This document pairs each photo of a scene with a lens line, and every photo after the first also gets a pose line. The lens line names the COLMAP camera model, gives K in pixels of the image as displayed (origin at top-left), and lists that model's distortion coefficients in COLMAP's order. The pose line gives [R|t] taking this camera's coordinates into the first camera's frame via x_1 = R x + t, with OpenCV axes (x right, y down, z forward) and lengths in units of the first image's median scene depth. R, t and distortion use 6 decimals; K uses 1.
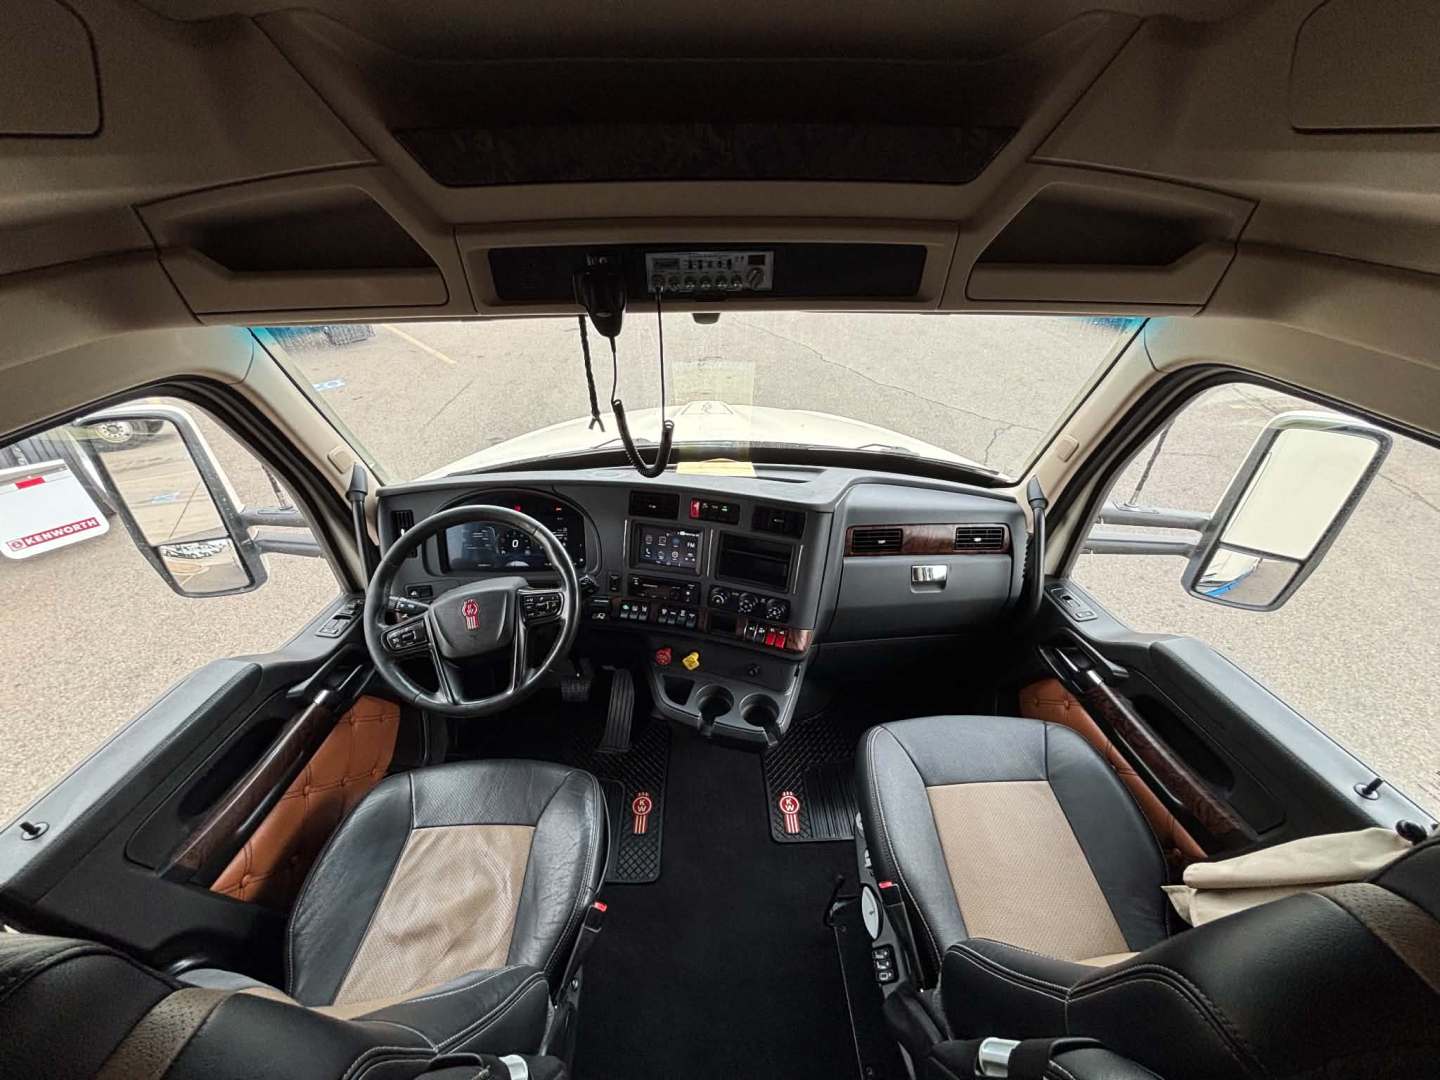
lens RADIAL K [[581.0, 0, 725.5], [0, 581.0, 528.4], [0, 0, 1]] dist [-0.000926, 0.000847]
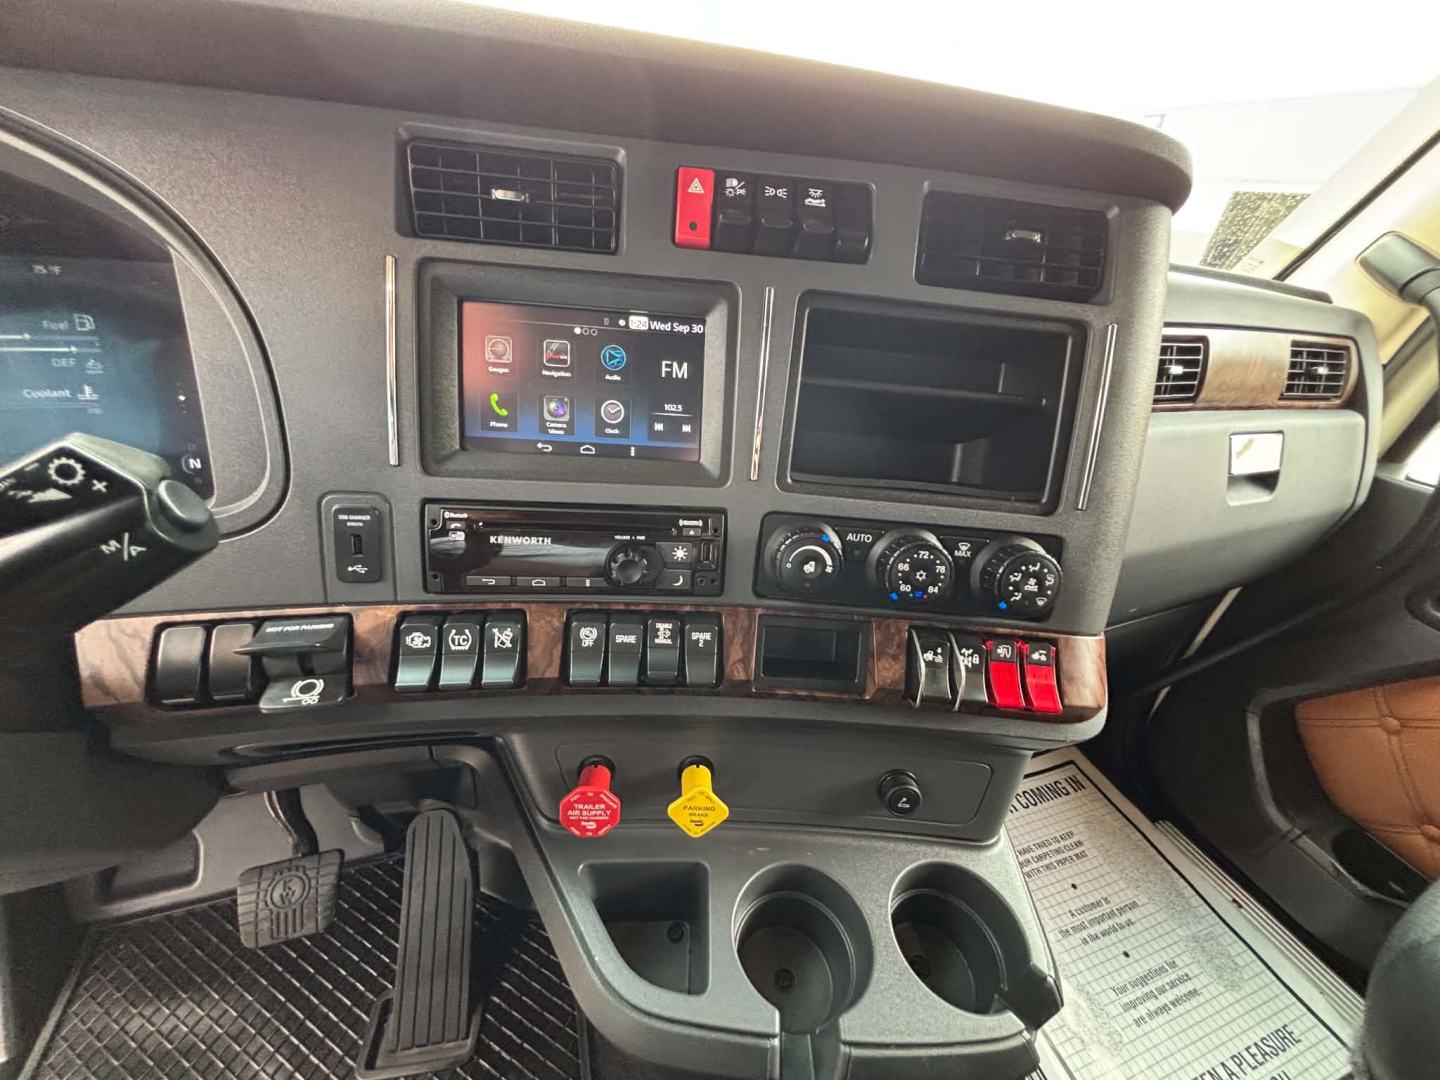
lens RADIAL K [[581.0, 0, 715.0], [0, 581.0, 540.4], [0, 0, 1]] dist [-0.000926, 0.000847]
pose [[0.951352, -0.080988, 0.297272, -0.124729], [0.085687, 0.996318, -0.002785, 0.107236], [-0.295952, 0.028122, 0.954789, 0.743164]]
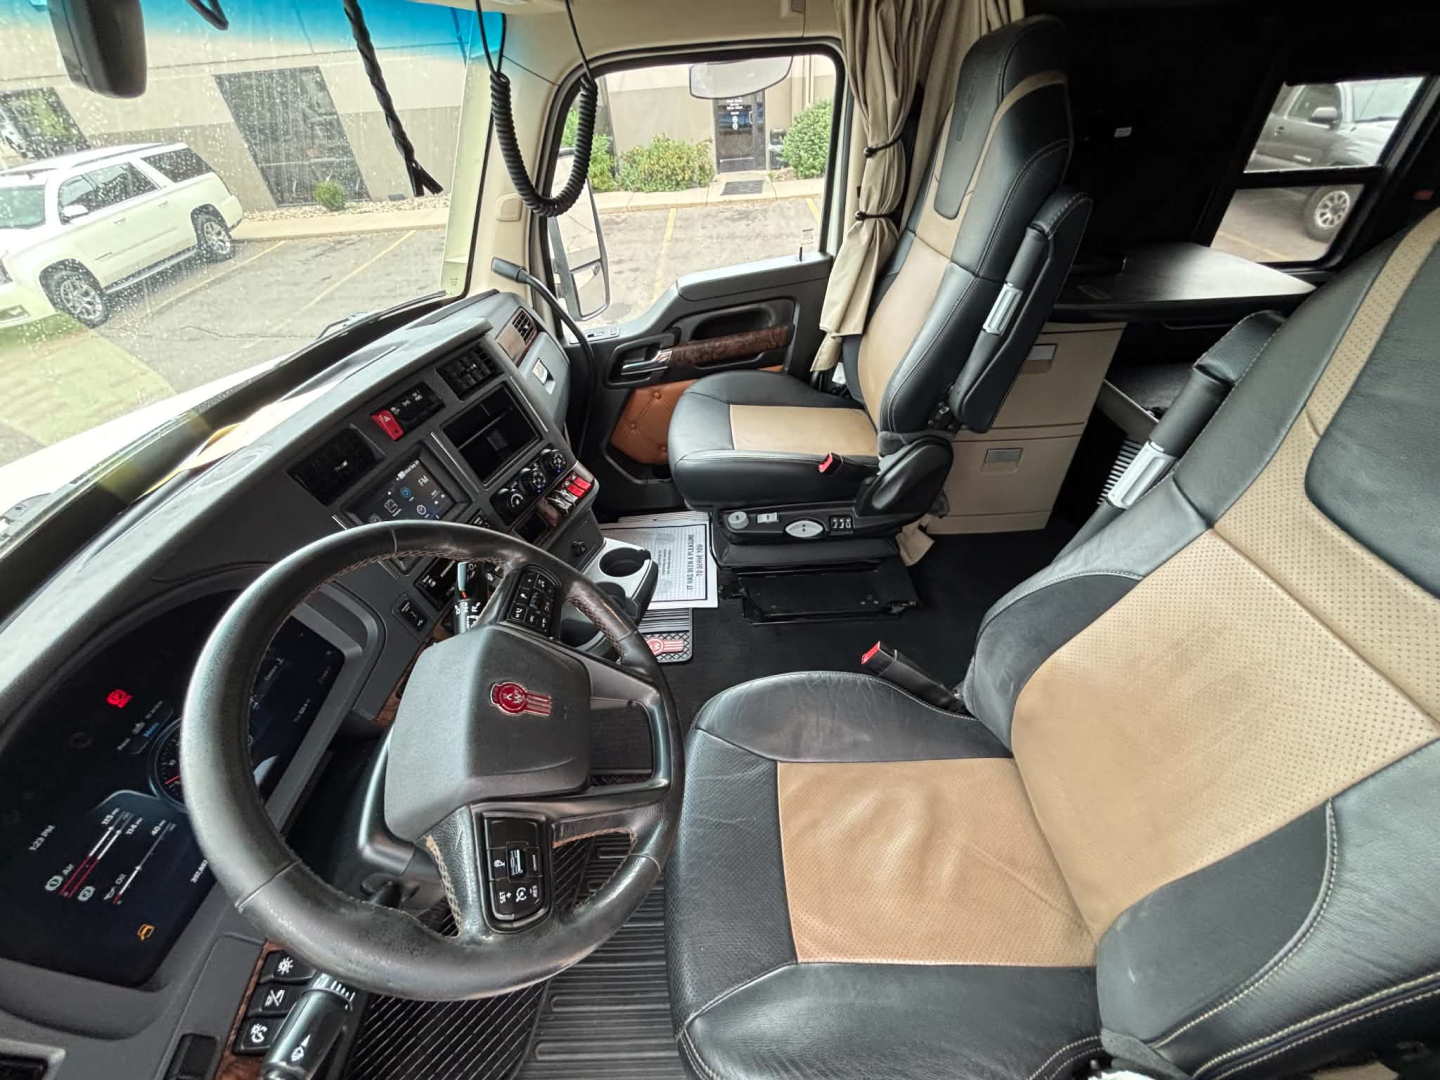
lens RADIAL K [[581.0, 0, 722.5], [0, 581.0, 542.7], [0, 0, 1]] dist [-0.000926, 0.000847]
pose [[0.003393, -0.633236, 0.773951, -0.587025], [0.594389, 0.623673, 0.507675, -0.057057], [-0.804171, 0.458305, 0.378504, 0.527370]]
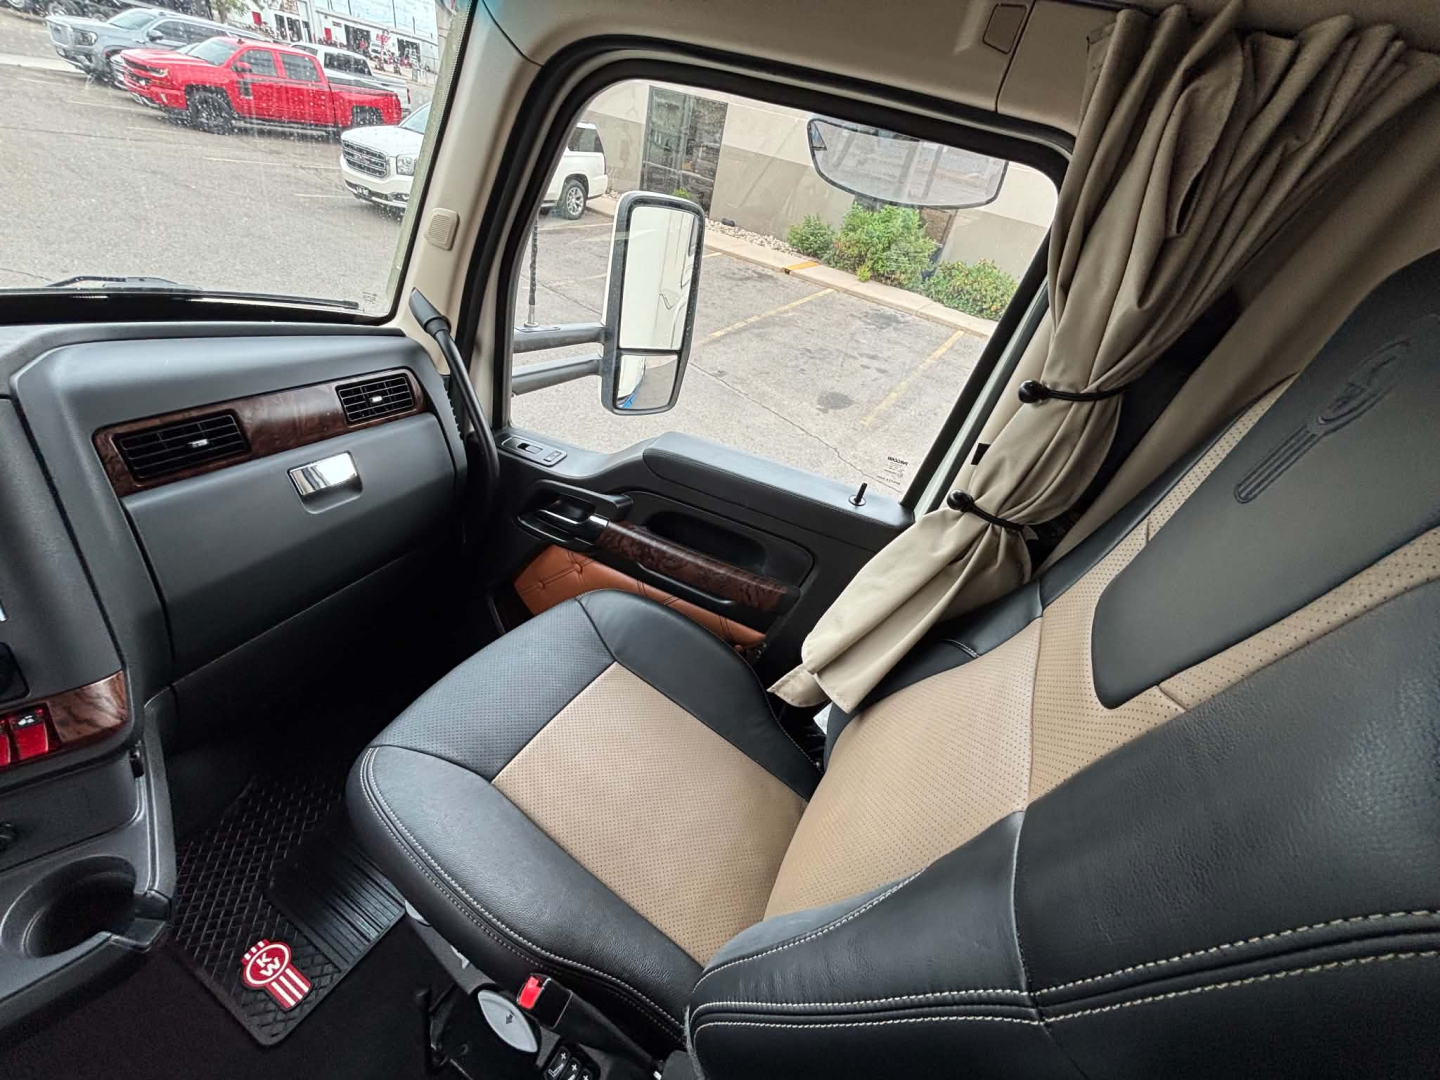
lens RADIAL K [[581.0, 0, 718.4], [0, 581.0, 543.6], [0, 0, 1]] dist [-0.000926, 0.000847]
pose [[0.513671, -0.408505, 0.754497, 0.086814], [0.286372, 0.910582, 0.298047, 0.081249], [-0.808785, 0.062969, 0.584724, 0.348026]]
